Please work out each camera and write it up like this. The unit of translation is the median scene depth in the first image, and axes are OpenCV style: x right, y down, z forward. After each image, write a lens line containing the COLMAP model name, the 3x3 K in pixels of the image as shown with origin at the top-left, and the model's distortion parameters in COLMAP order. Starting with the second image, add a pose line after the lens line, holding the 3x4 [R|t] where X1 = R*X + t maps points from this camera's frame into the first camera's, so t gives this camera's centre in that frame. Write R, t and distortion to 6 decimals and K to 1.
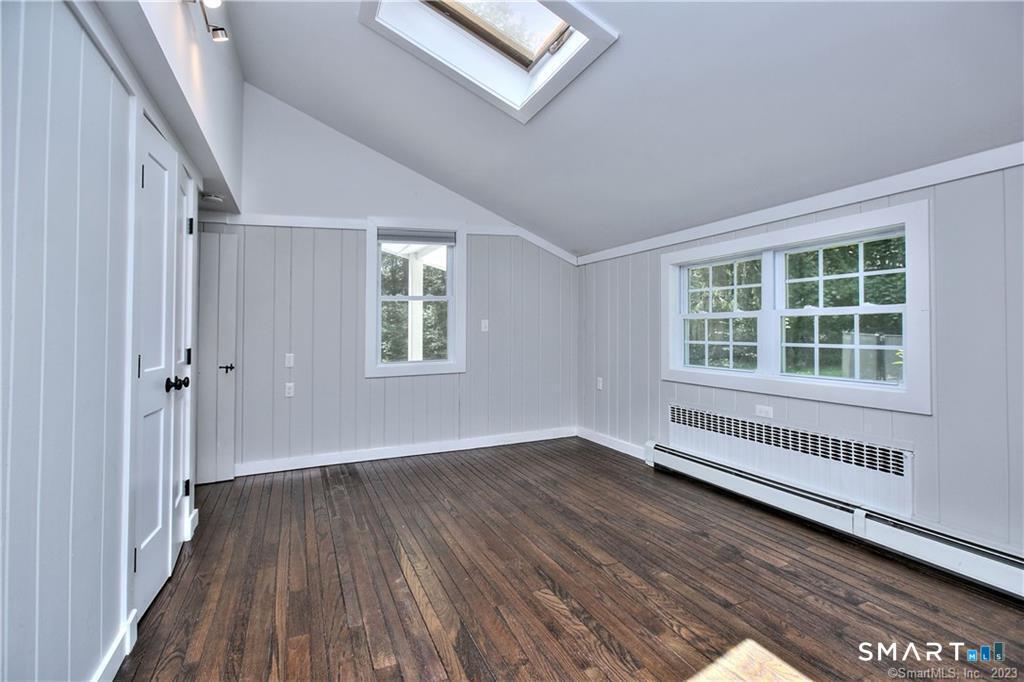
lens RADIAL K [[467.4, 0, 478.9], [0, 467.4, 321.1], [0, 0, 1]] dist [-0.019826, 0.001478]
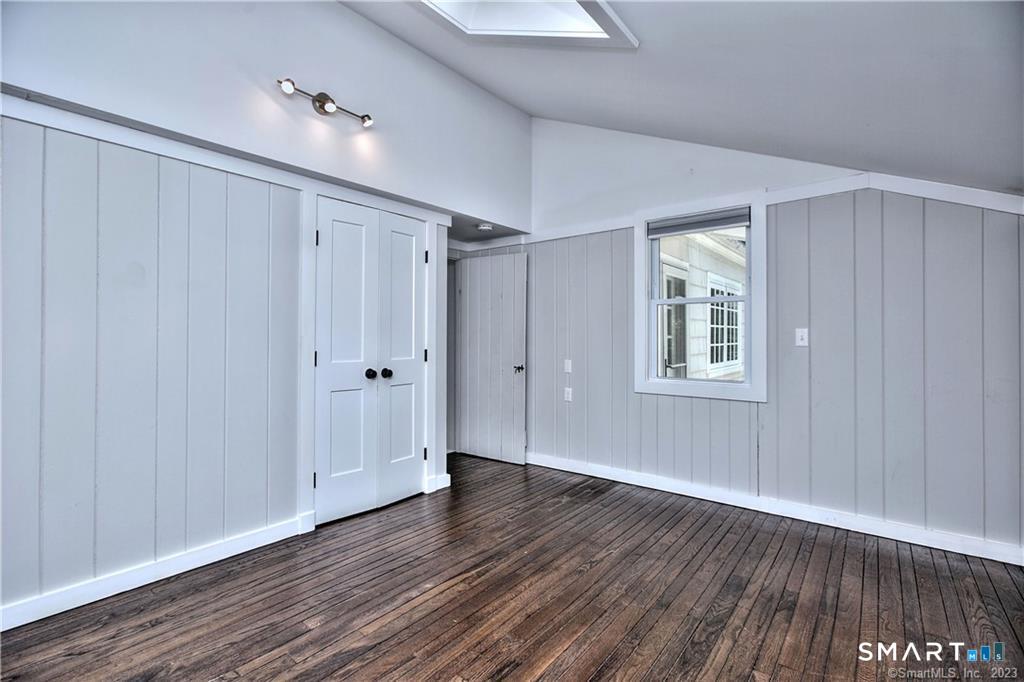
lens RADIAL K [[467.4, 0, 493.3], [0, 467.4, 326.7], [0, 0, 1]] dist [-0.019826, 0.001478]
pose [[0.477790, 0.006698, -0.878449, 0.645151], [0.007602, 0.999902, 0.011759, -0.027830], [0.878441, -0.012296, 0.477692, 0.508368]]
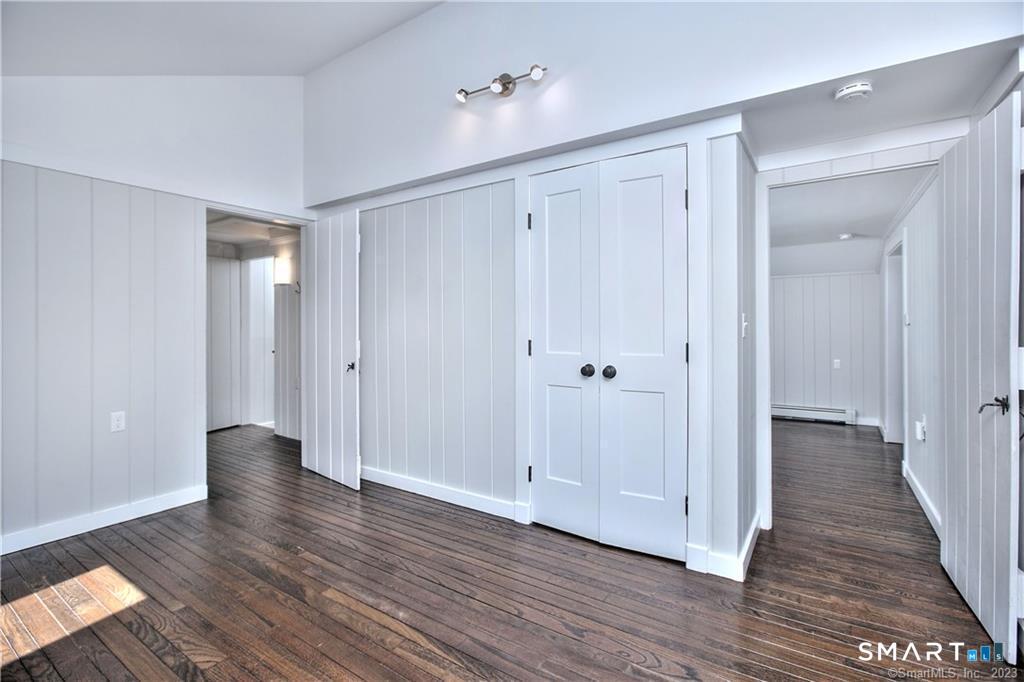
lens RADIAL K [[467.4, 0, 525.4], [0, 467.4, 319.9], [0, 0, 1]] dist [-0.019826, 0.001478]
pose [[-0.810554, 0.014668, -0.585480, 0.115696], [0.033644, 0.999202, -0.021545, 0.017655], [0.584697, -0.037161, -0.810400, 1.498092]]
